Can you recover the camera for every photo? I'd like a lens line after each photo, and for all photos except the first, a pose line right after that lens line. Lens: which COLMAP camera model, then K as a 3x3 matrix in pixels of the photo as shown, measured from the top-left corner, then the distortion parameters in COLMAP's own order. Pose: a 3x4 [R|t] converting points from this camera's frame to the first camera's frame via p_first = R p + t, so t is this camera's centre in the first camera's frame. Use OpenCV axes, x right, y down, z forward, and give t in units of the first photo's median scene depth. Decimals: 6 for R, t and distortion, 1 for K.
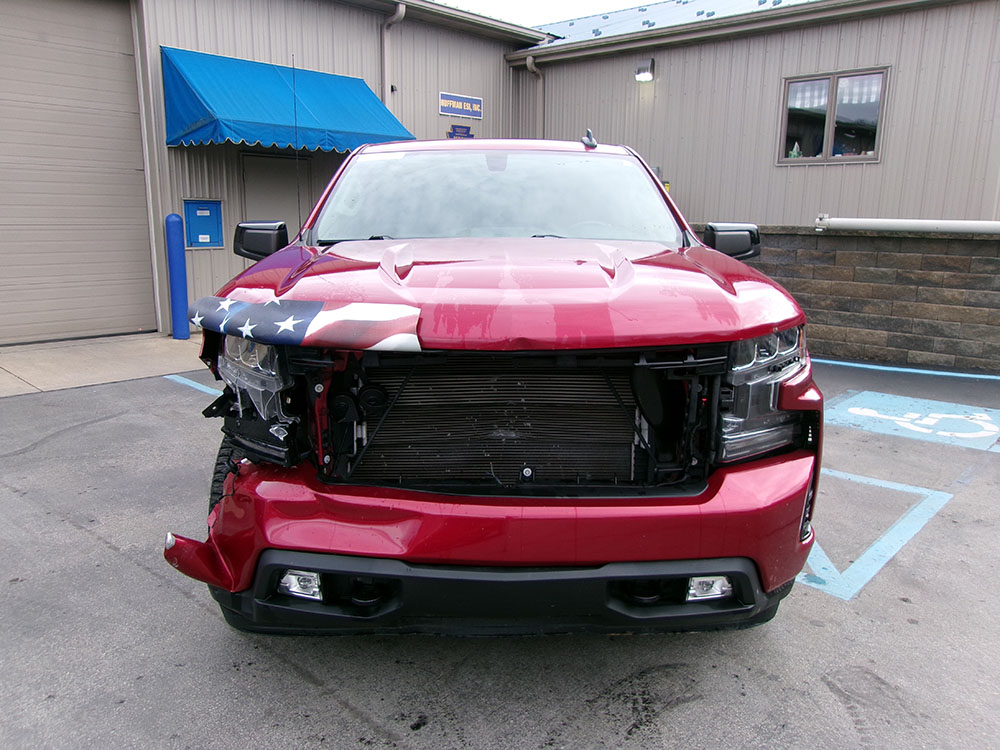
lens RADIAL K [[762.4, 0, 500.0], [0, 762.4, 375.0], [0, 0, 1]] dist [-0.005867, 0.003740]
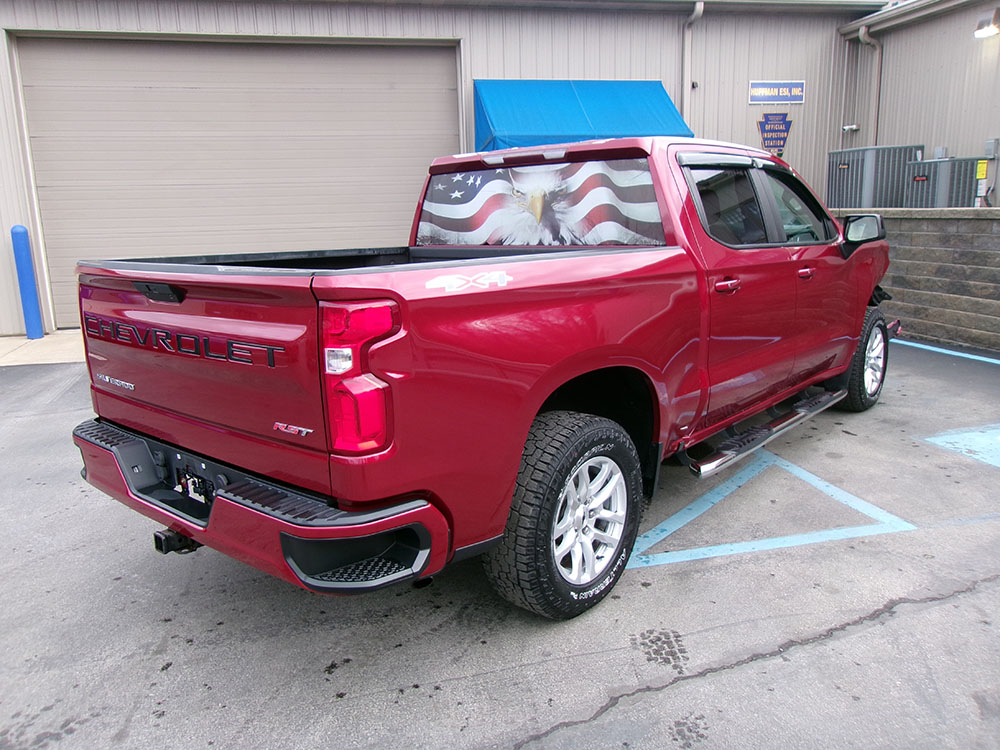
lens RADIAL K [[767.6, 0, 500.0], [0, 767.6, 375.0], [0, 0, 1]] dist [0.003743, 0.031261]
pose [[0.824693, 0.087740, -0.558733, 0.266194], [-0.080799, 0.996038, 0.037152, -0.004492], [0.559779, 0.014506, 0.828515, -0.000155]]
